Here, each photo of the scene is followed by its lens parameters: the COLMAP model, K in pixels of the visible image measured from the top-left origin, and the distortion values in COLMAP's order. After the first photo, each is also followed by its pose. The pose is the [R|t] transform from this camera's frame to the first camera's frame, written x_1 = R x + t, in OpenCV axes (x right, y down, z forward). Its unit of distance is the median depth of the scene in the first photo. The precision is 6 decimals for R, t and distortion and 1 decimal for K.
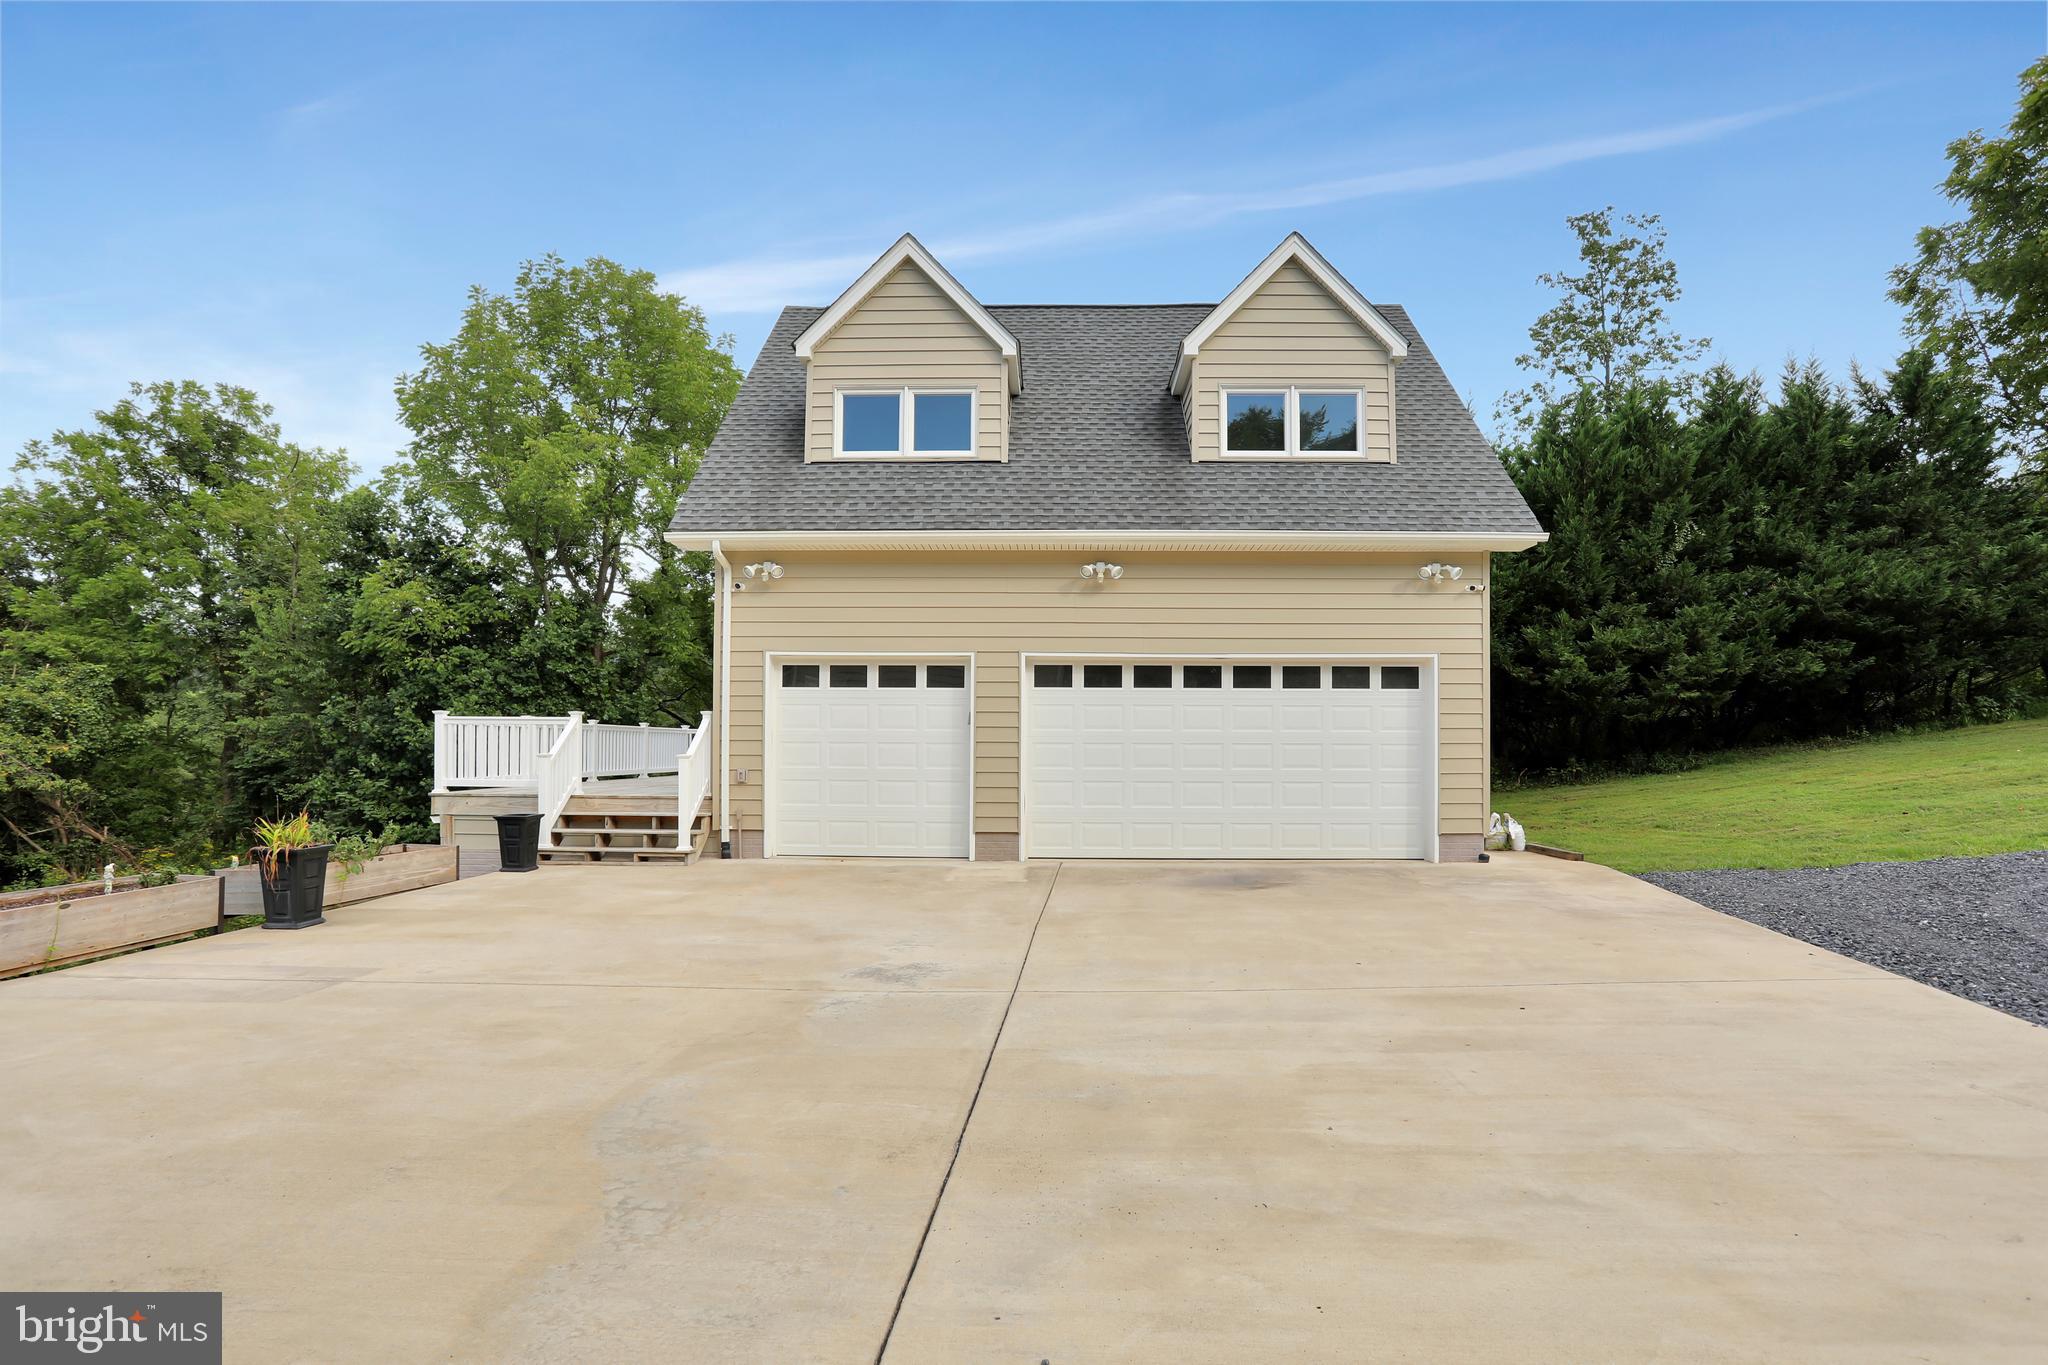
lens RADIAL K [[1007.1, 0, 1027.7], [0, 1007.1, 746.6], [0, 0, 1]] dist [-0.070759, 0.029133]
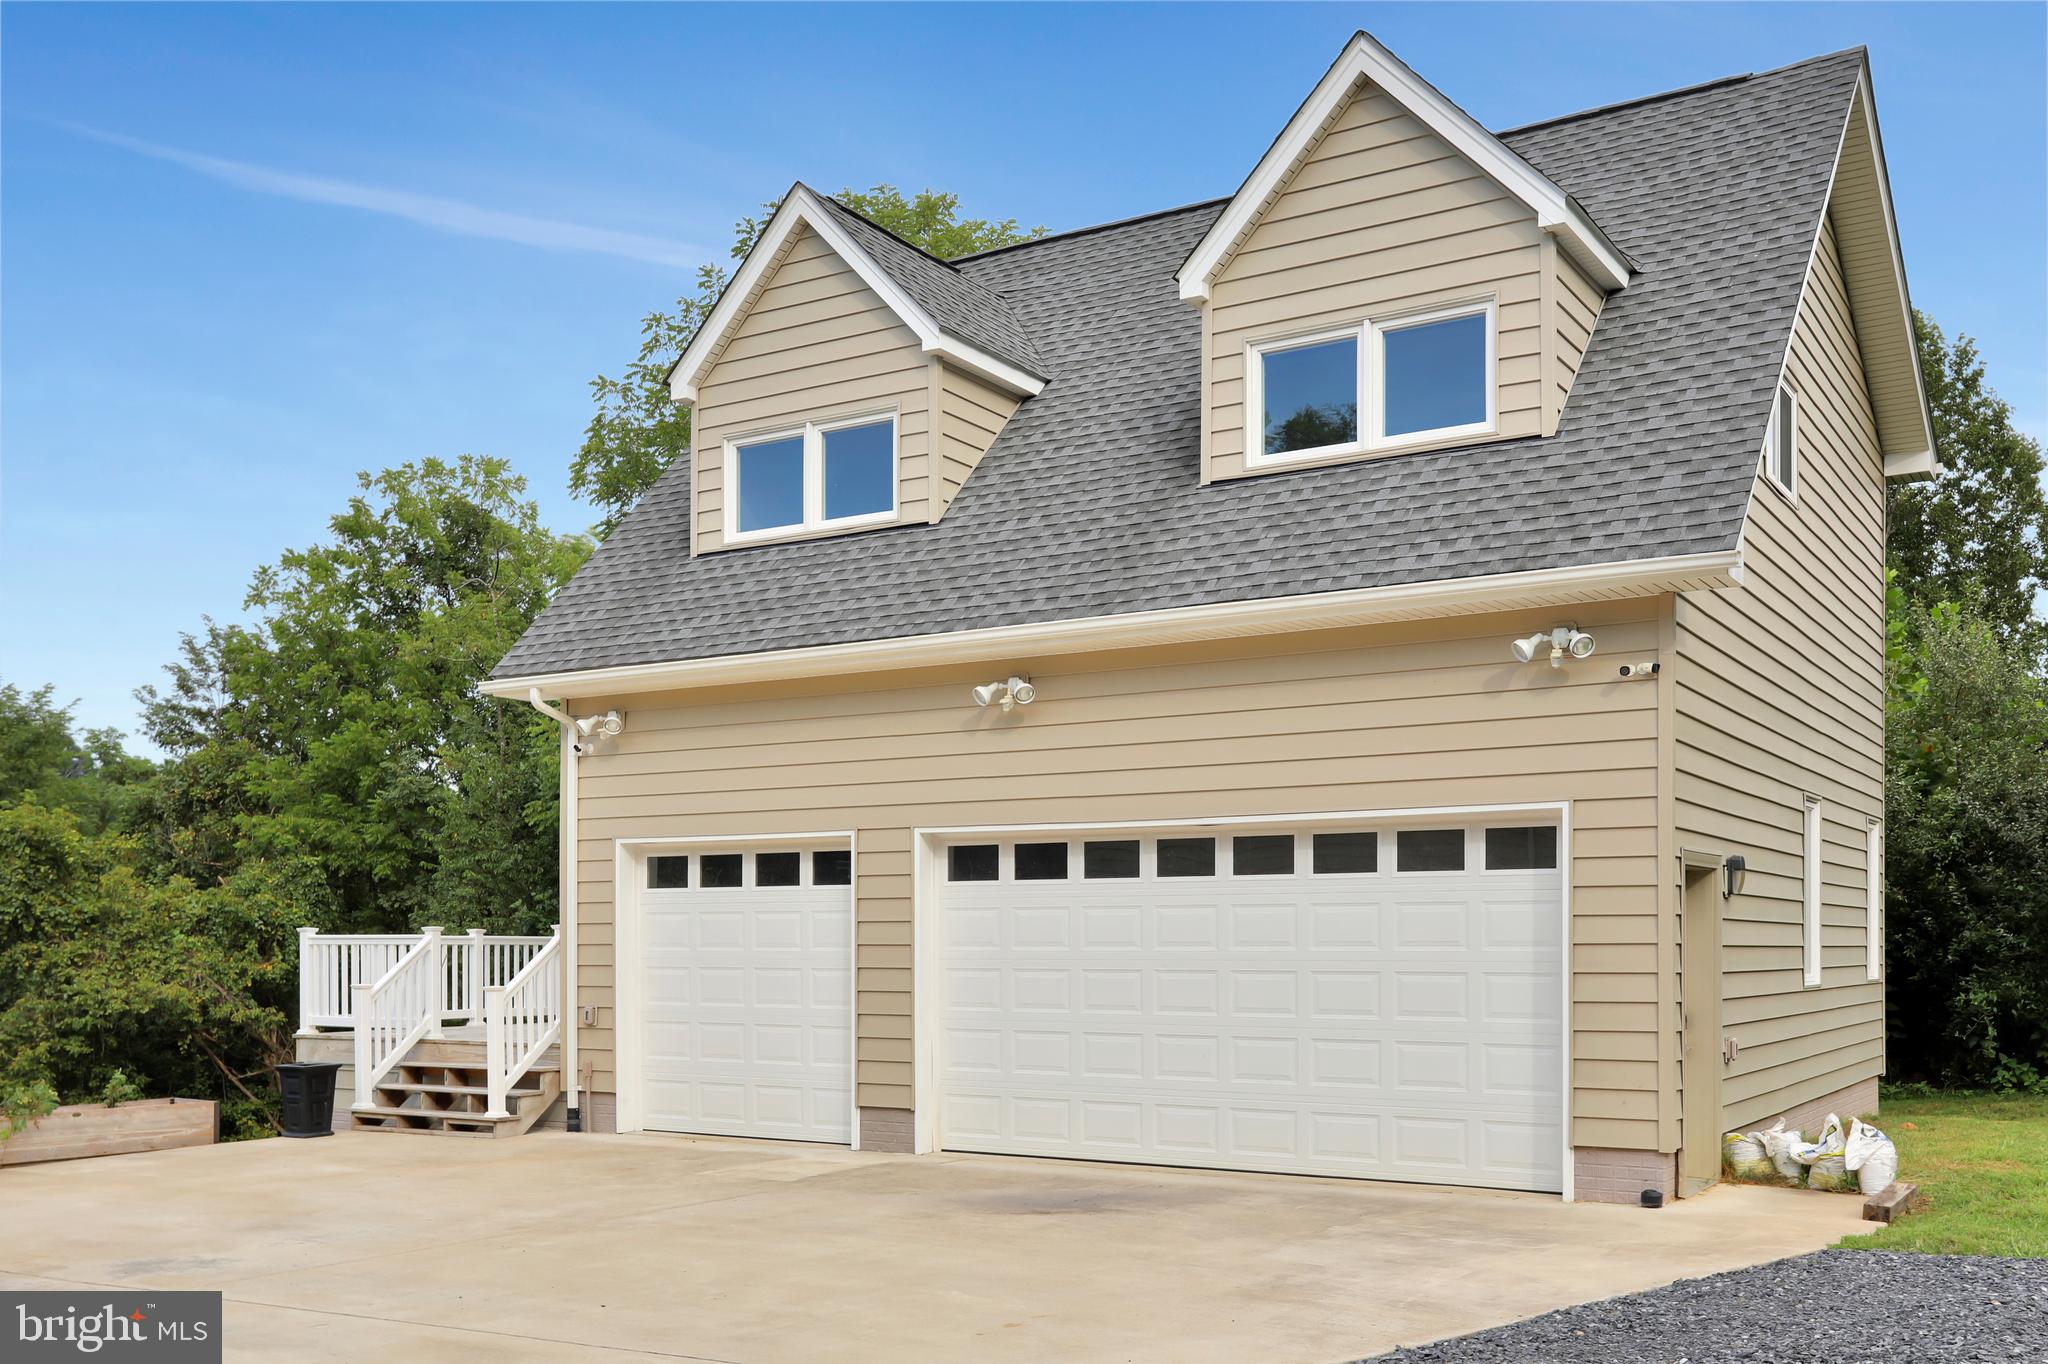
lens RADIAL K [[1853.1, 0, 1060.3], [0, 1853.1, 974.1], [0, 0, 1]] dist [0.018225, 0.025023]
pose [[0.874949, 0.002790, -0.484207, 0.617166], [0.001578, 0.999962, 0.008612, -0.010578], [0.484212, -0.008299, 0.874911, 0.015603]]
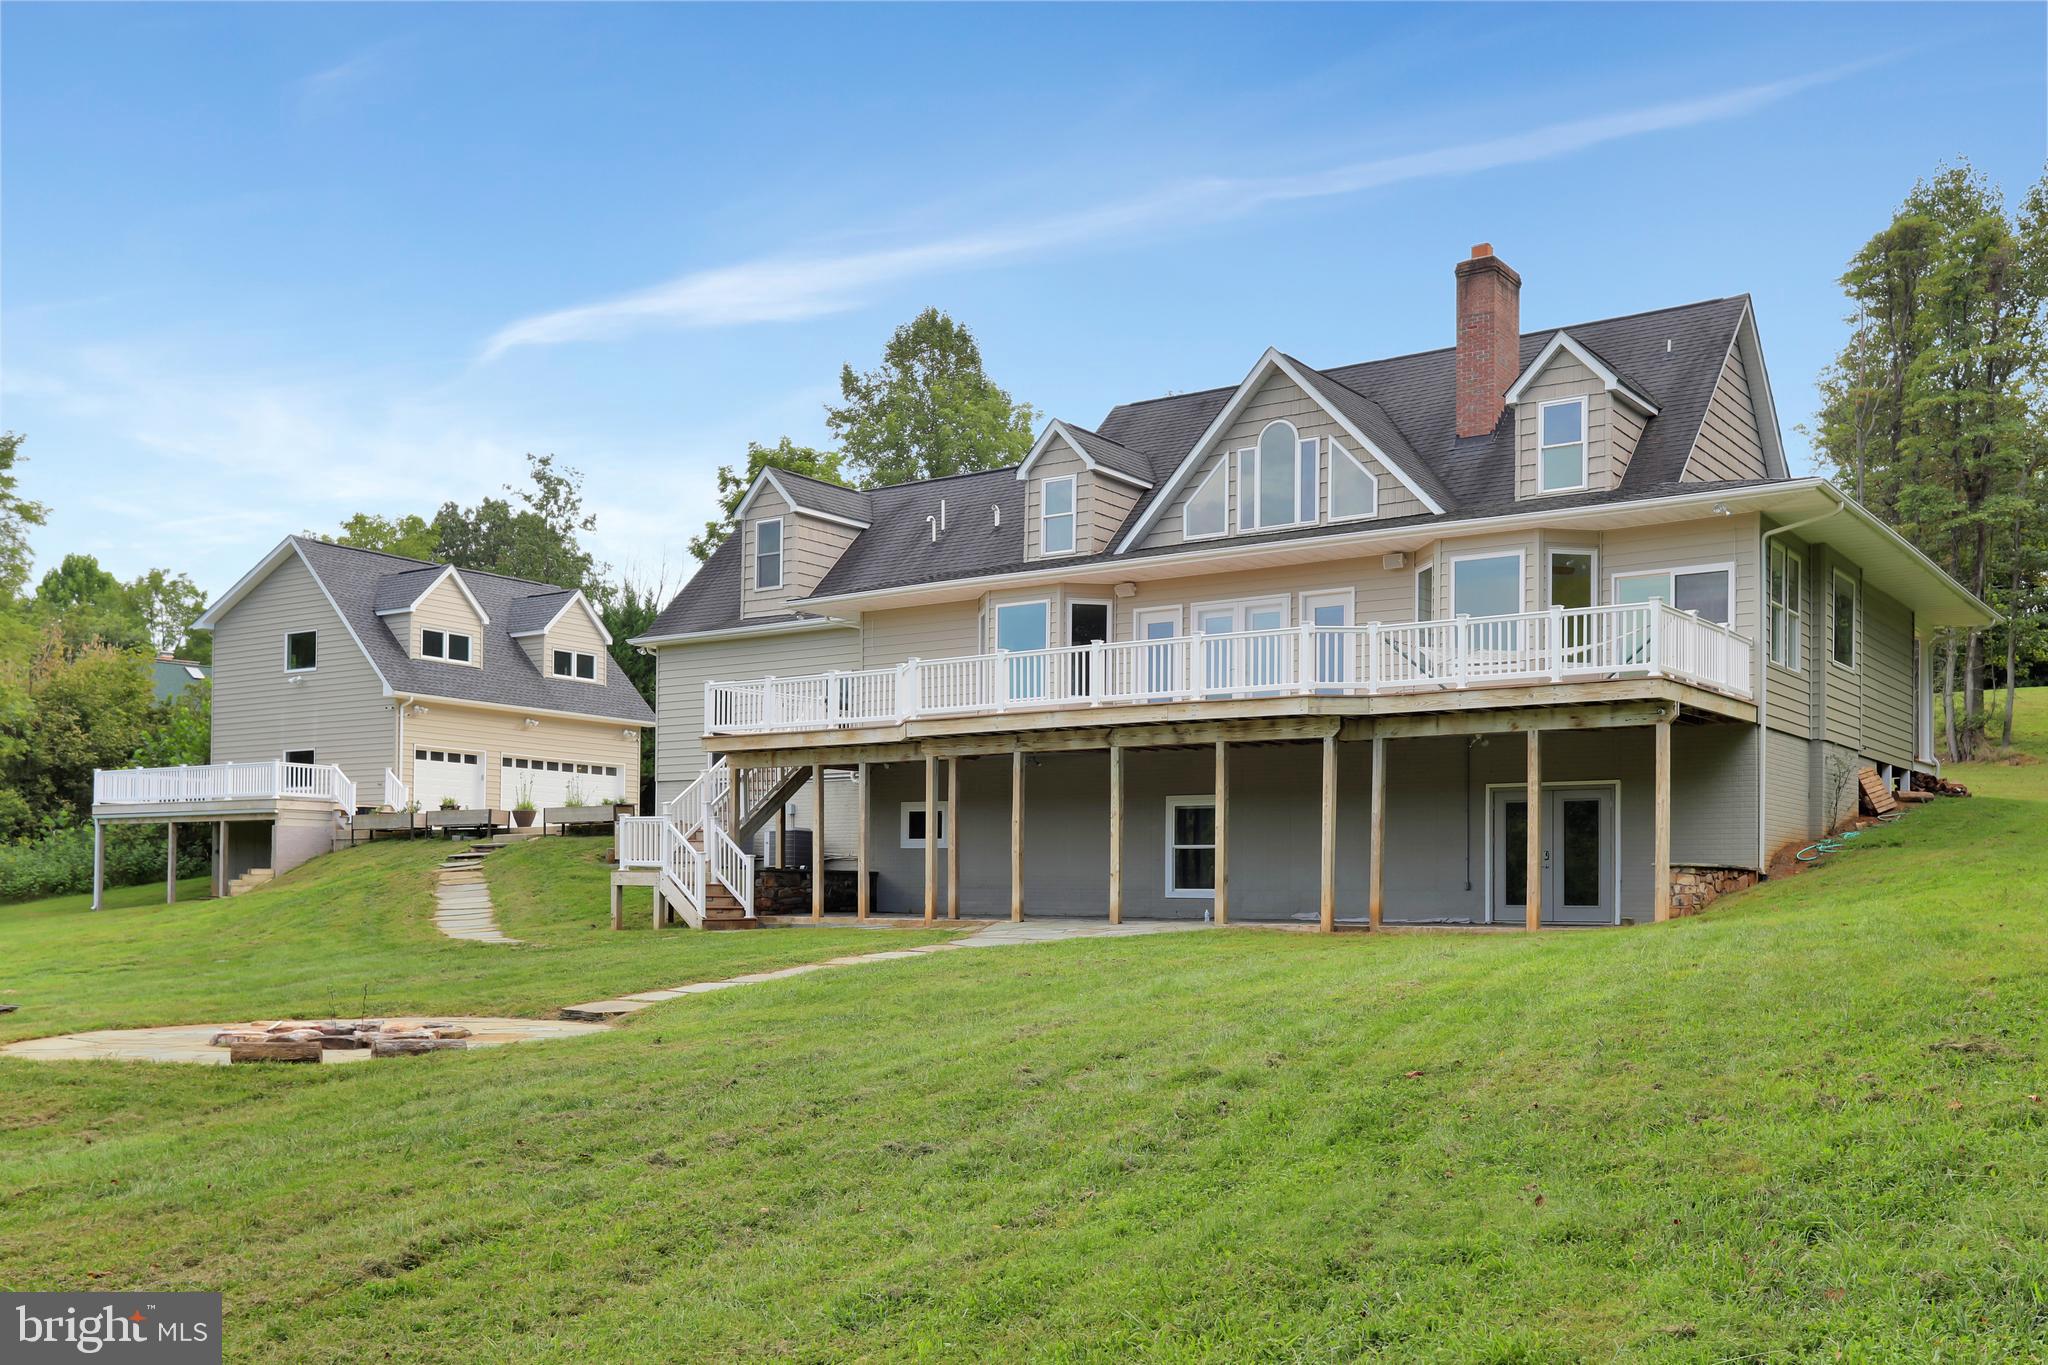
lens RADIAL K [[1853.1, 0, 1032.2], [0, 1853.1, 680.2], [0, 0, 1]] dist [0.018225, 0.025023]
pose [[0.531422, 0.106378, 0.840401, -3.062489], [-0.008335, 0.992692, -0.120385, 0.261152], [-0.847066, 0.056971, 0.528426, -2.451227]]
